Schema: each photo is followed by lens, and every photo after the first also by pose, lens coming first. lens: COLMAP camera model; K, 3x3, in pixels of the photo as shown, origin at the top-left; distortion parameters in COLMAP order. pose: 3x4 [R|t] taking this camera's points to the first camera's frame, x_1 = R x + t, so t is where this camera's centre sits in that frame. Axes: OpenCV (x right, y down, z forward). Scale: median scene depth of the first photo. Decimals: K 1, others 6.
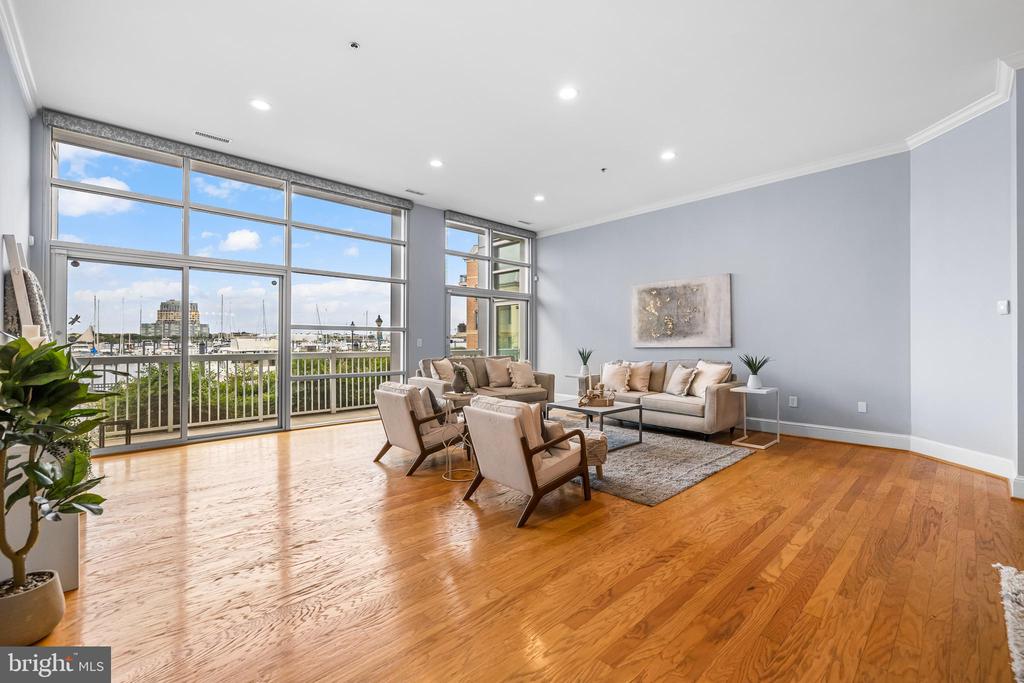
lens RADIAL K [[439.2, 0, 531.5], [0, 439.2, 343.6], [0, 0, 1]] dist [0.003754, 0.000792]
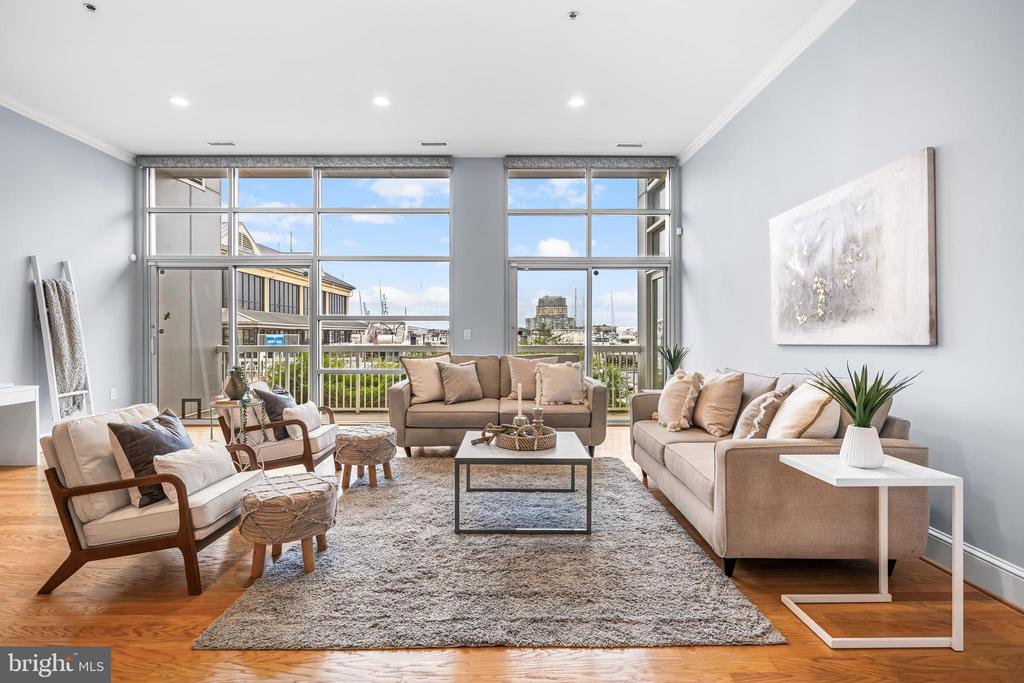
lens RADIAL K [[525.8, 0, 511.9], [0, 525.8, 340.0], [0, 0, 1]] dist [0.003798, 0.000726]
pose [[0.712412, 0.006413, -0.701732, 0.477779], [-0.001771, 0.999971, 0.007340, 0.000420], [0.701759, -0.003987, 0.712403, 0.403095]]
